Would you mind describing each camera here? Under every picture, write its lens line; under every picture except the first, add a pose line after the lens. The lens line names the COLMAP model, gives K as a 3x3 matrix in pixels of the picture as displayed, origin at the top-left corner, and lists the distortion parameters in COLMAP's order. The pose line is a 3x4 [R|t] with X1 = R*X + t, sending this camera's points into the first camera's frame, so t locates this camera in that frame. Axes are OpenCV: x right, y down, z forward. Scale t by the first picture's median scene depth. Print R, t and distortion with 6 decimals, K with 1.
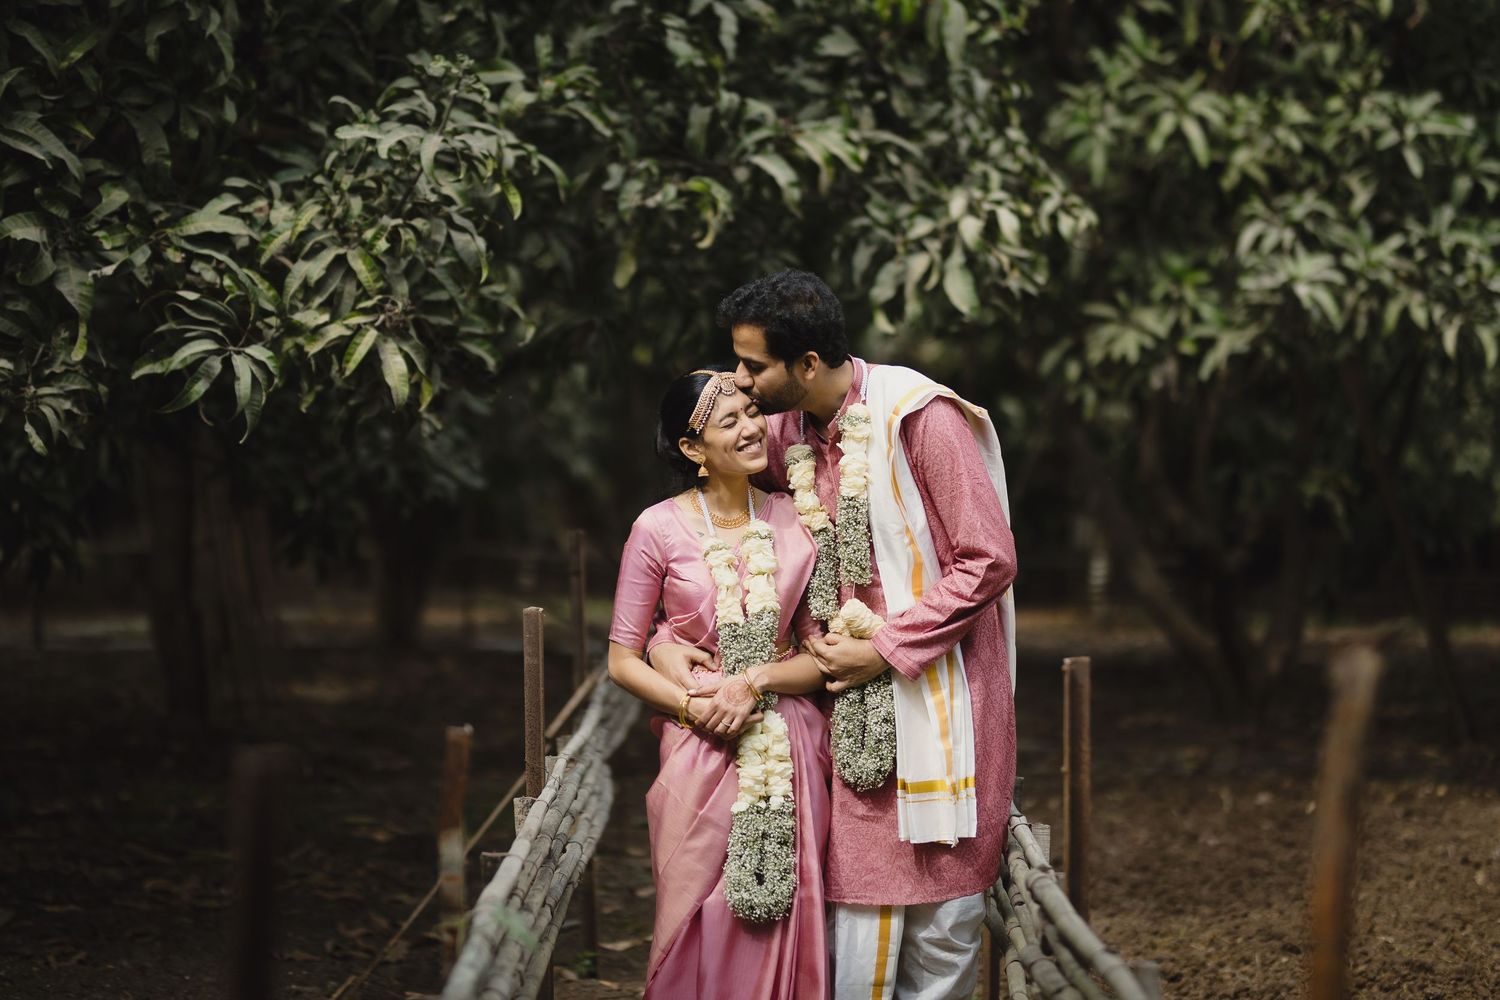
lens RADIAL K [[3680.6, 0, 750.0], [0, 3680.6, 500.0], [0, 0, 1]] dist [-0.050964, 0.440147]
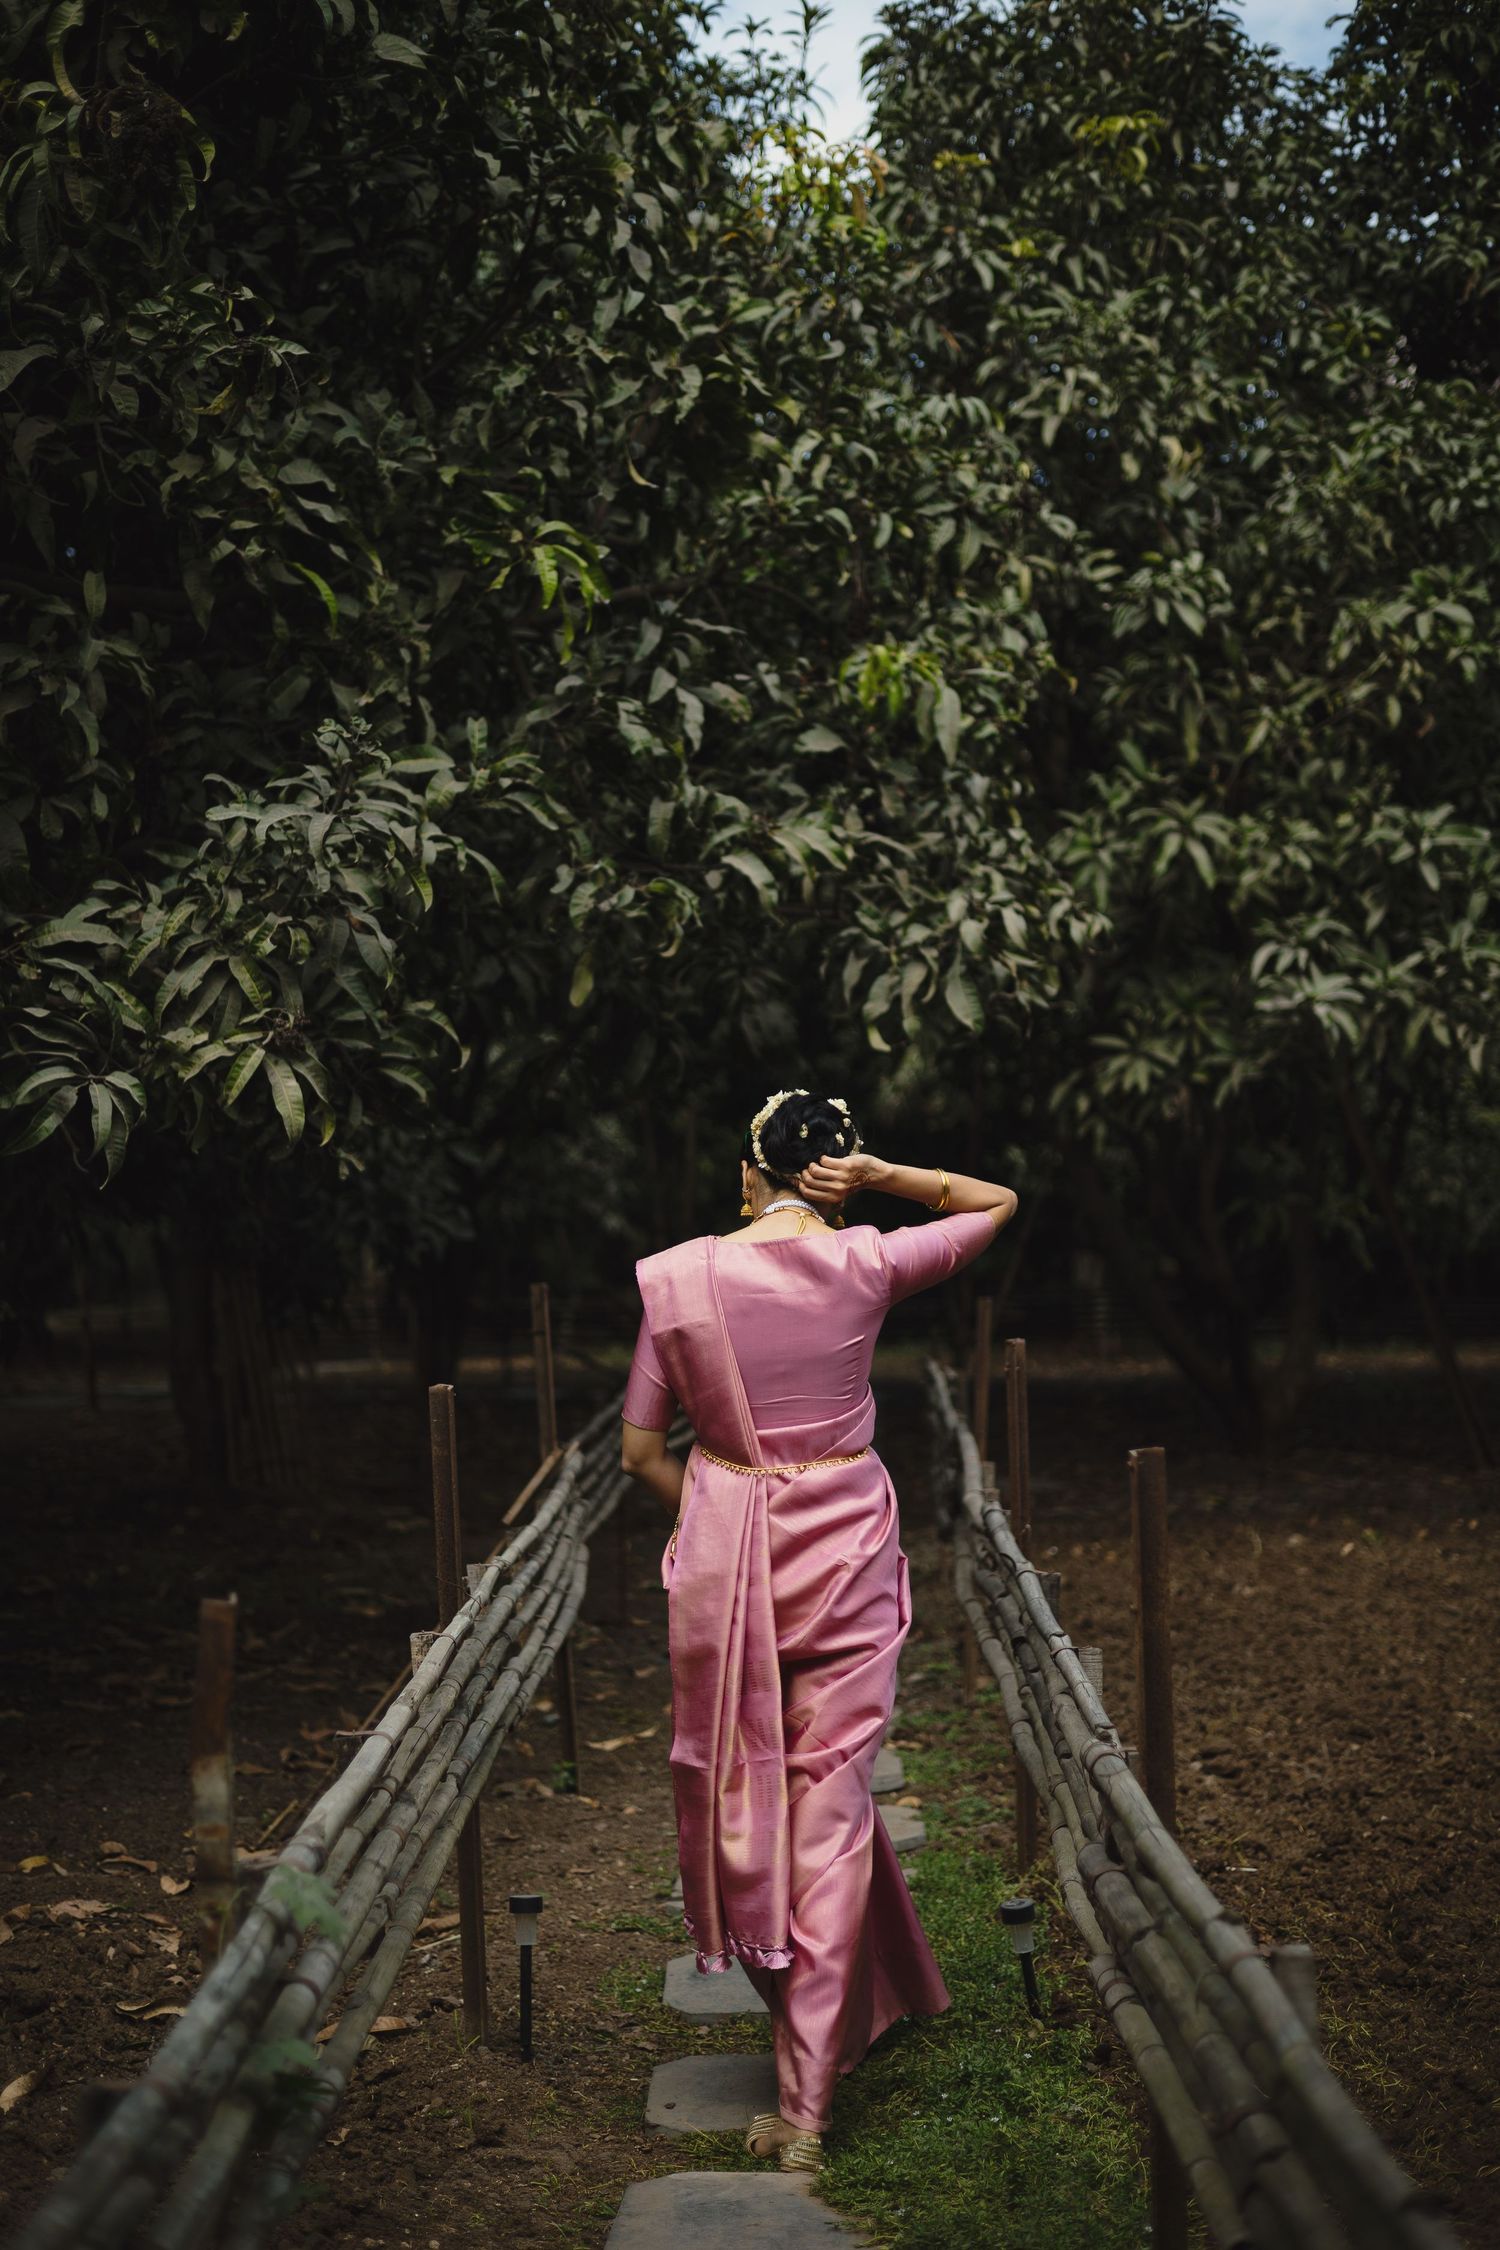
lens RADIAL K [[2437.5, 0, 749.3], [0, 2437.5, 1085.1], [0, 0, 1]] dist [-0.021221, 0.004673]
pose [[0.999091, -0.030059, -0.030233, 0.022339], [0.027864, 0.997116, -0.070593, 0.003199], [0.032268, 0.069687, 0.997047, 0.406277]]
